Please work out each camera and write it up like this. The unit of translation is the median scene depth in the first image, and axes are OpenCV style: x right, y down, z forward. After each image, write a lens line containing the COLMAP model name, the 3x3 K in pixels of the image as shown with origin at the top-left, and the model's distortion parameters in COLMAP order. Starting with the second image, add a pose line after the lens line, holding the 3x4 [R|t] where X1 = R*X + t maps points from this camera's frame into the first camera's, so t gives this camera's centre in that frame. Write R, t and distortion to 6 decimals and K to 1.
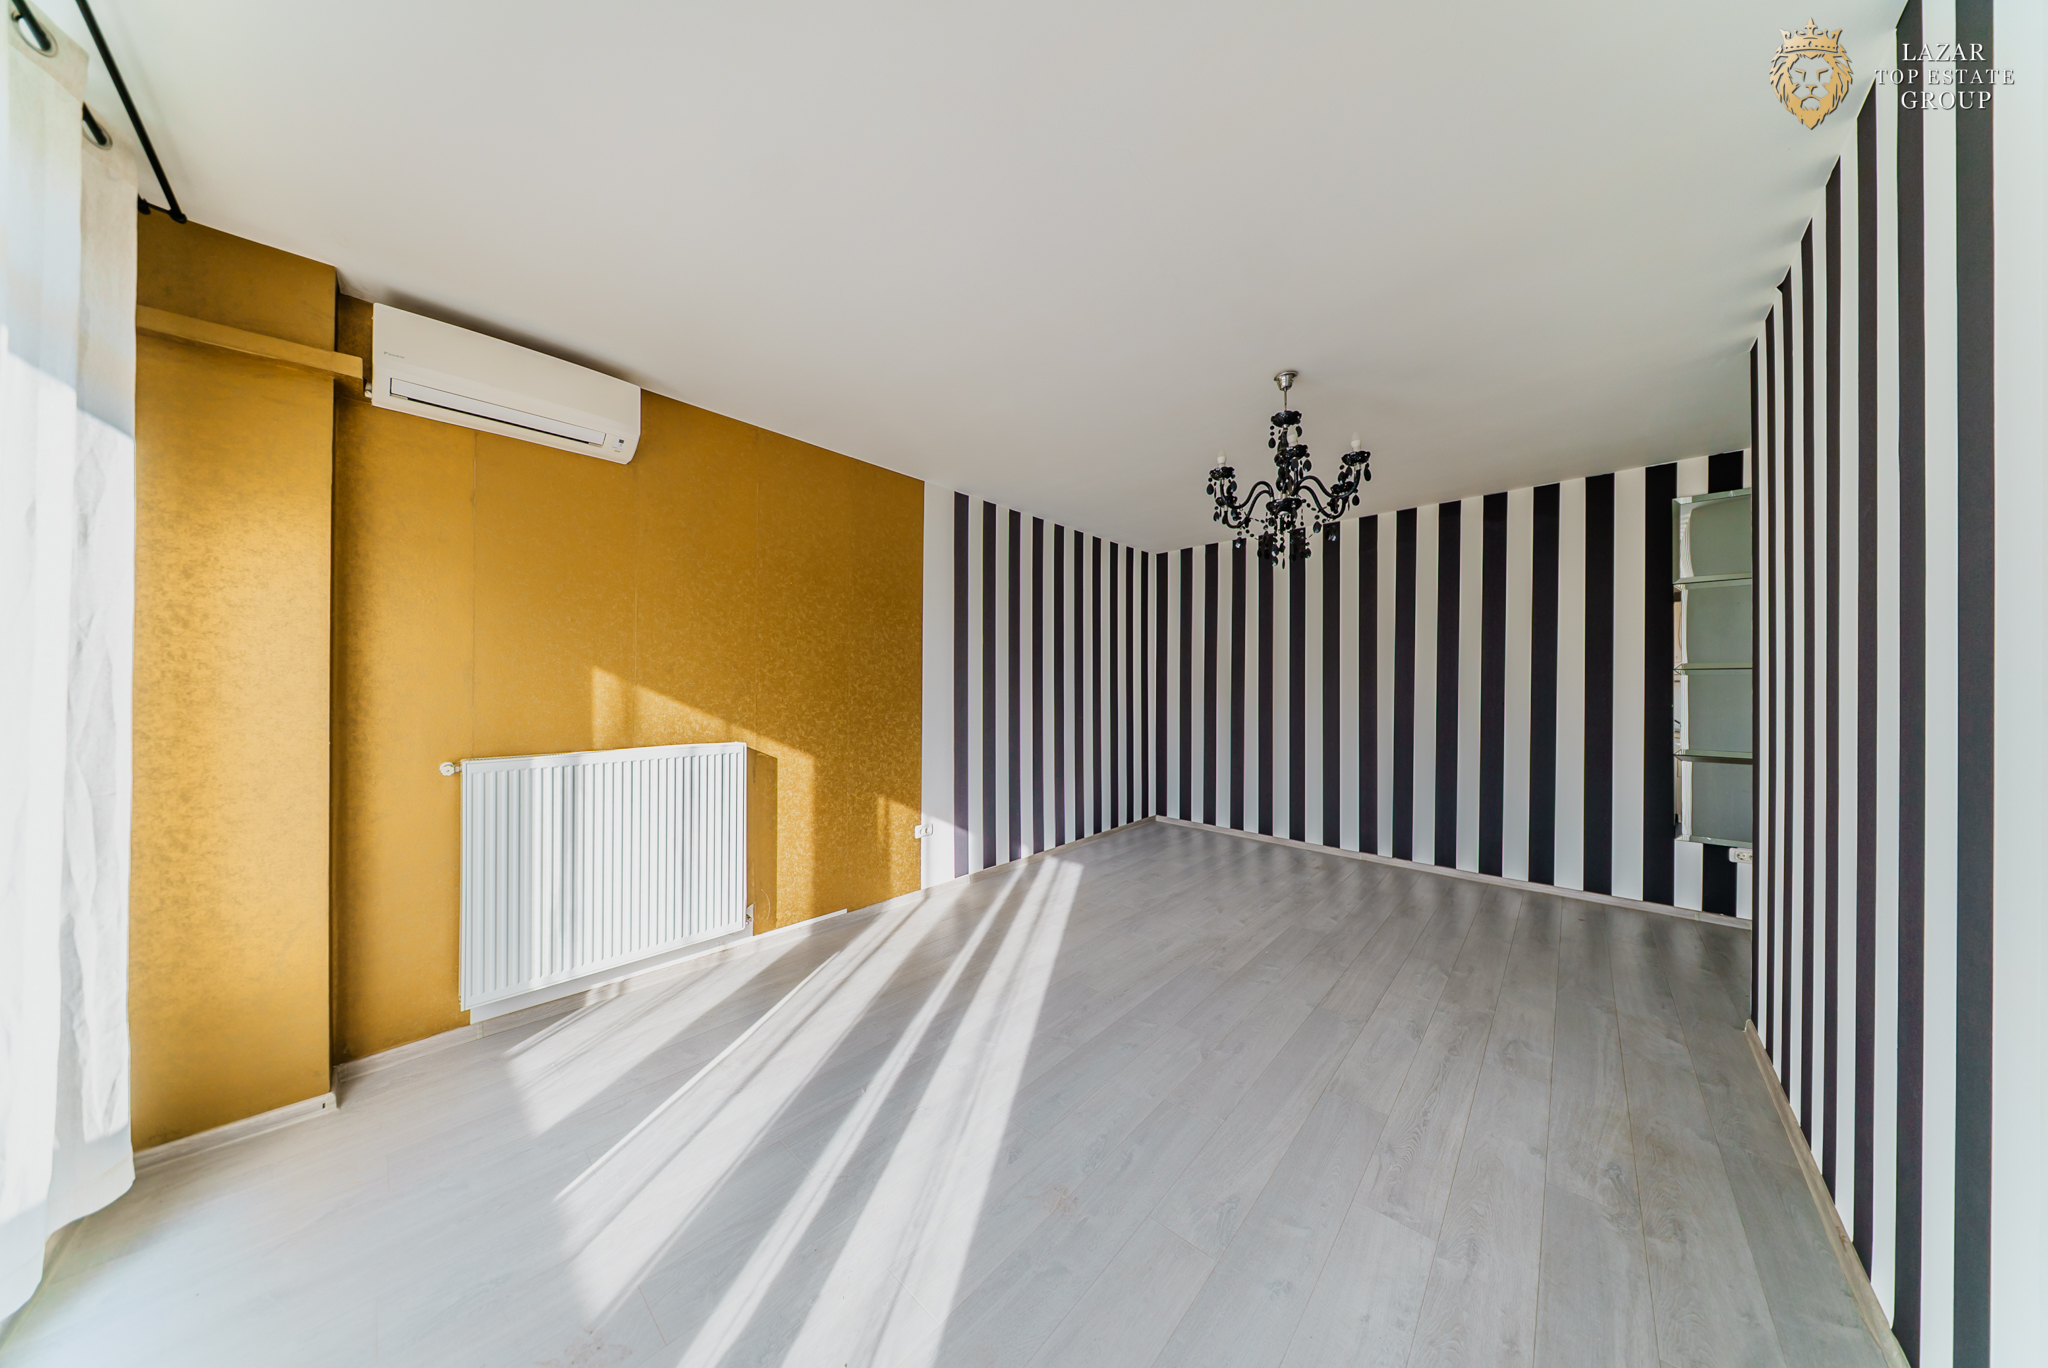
lens RADIAL K [[606.1, 0, 1028.0], [0, 606.1, 675.4], [0, 0, 1]] dist [-0.006757, -0.000198]
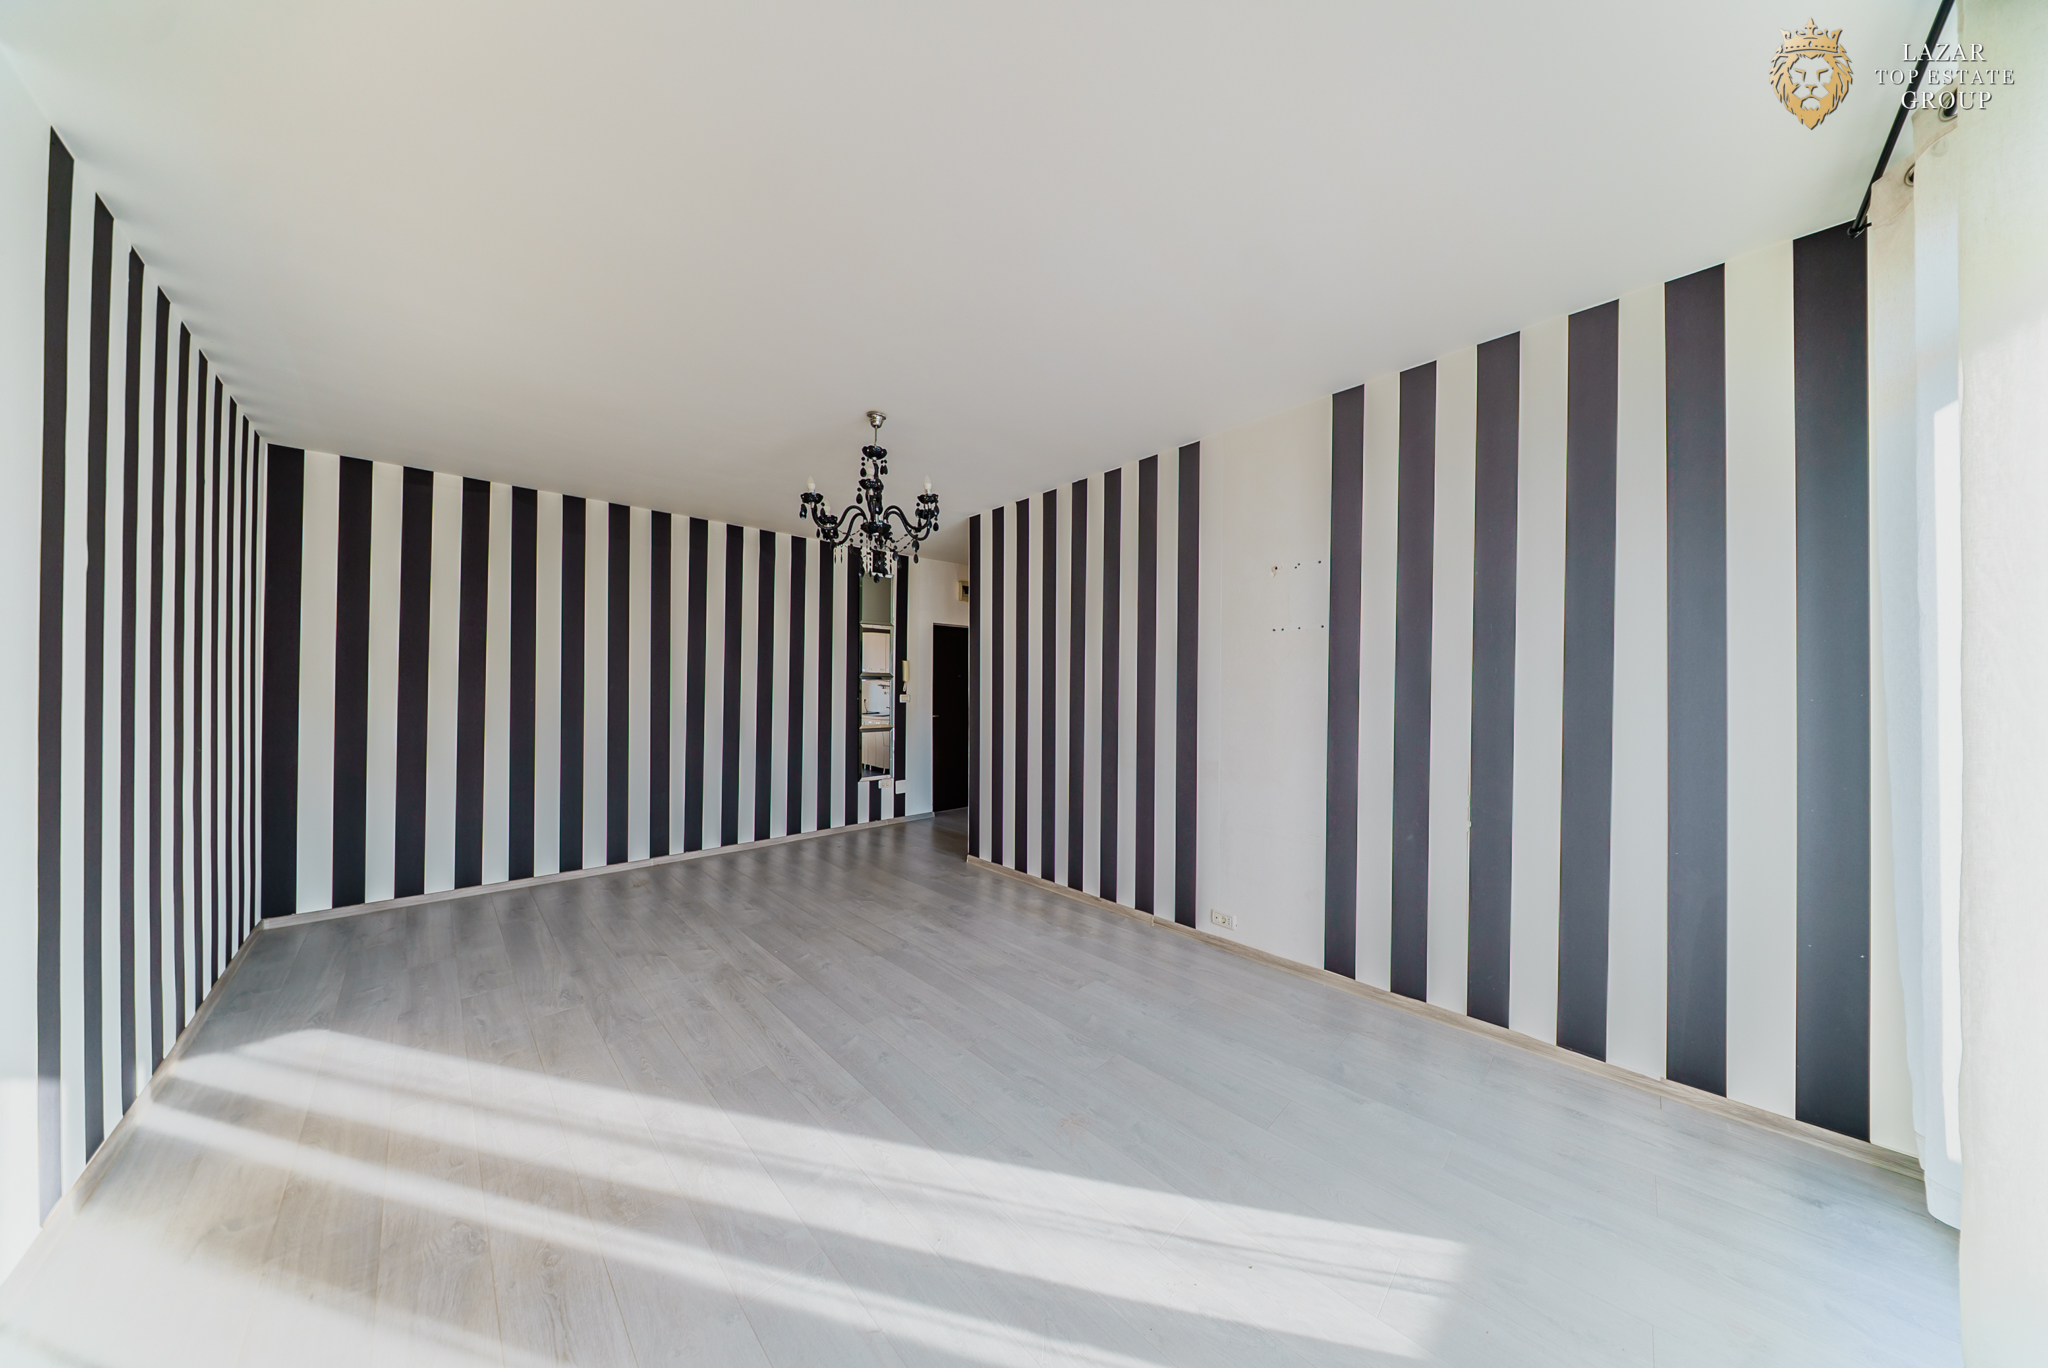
lens RADIAL K [[606.1, 0, 1019.8], [0, 606.1, 698.3], [0, 0, 1]] dist [-0.006757, -0.000198]
pose [[0.042905, -0.018013, 0.998917, -0.498794], [-0.021520, 0.999589, 0.018950, 0.006707], [-0.998847, -0.022309, 0.042500, 0.478282]]
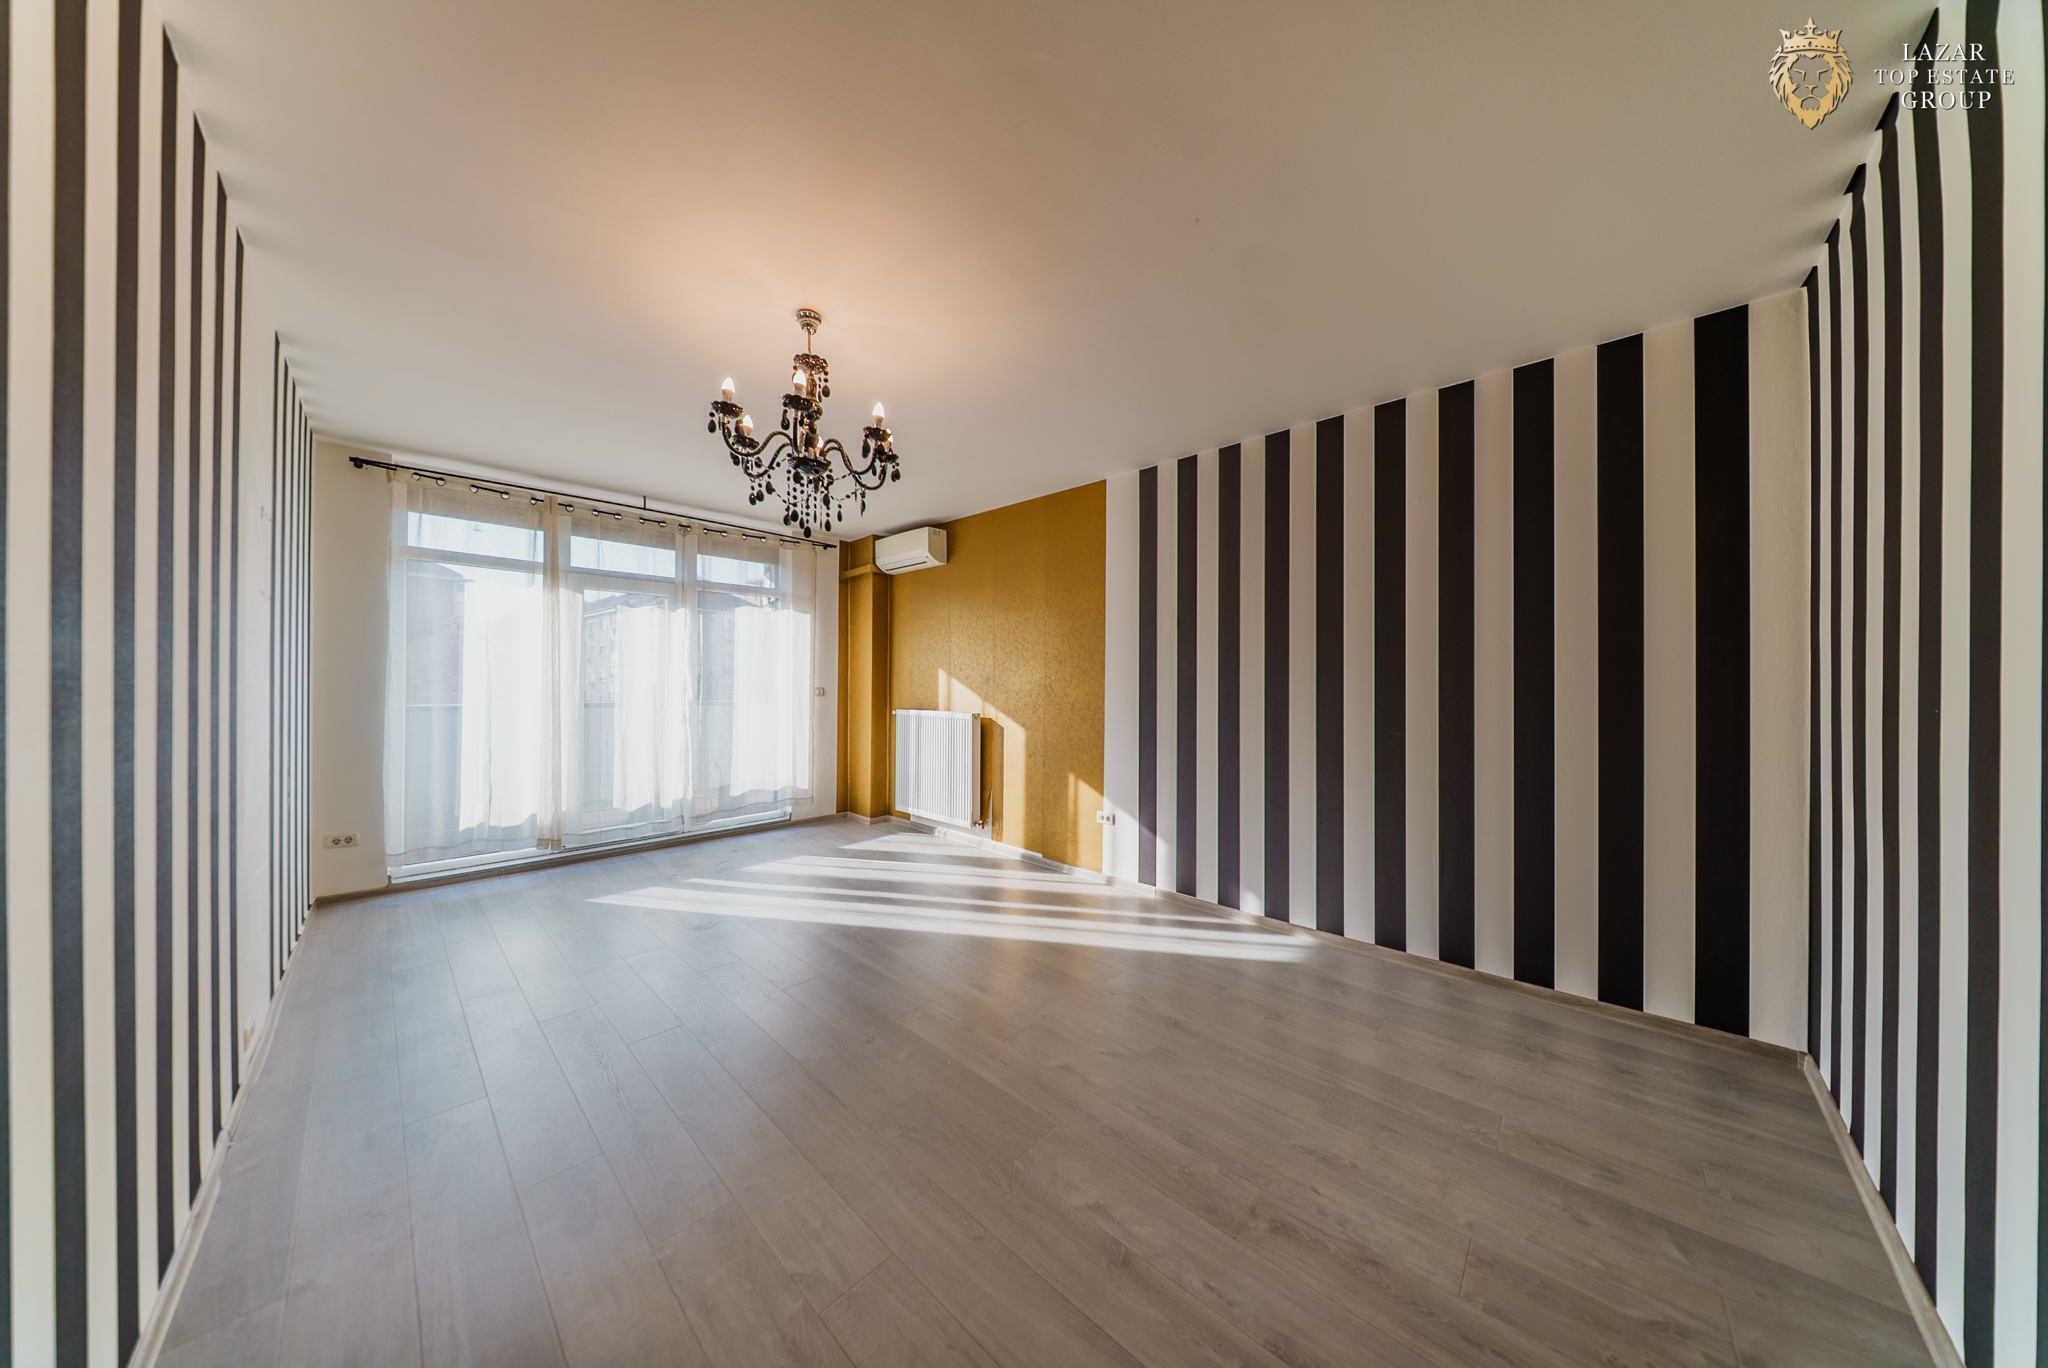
lens RADIAL K [[606.1, 0, 1029.5], [0, 606.1, 680.1], [0, 0, 1]] dist [-0.006757, -0.000198]
pose [[-0.019140, -0.010103, -0.999766, 0.915328], [0.010689, 0.999890, -0.010308, 0.032137], [0.999760, -0.010883, -0.019030, 0.943884]]
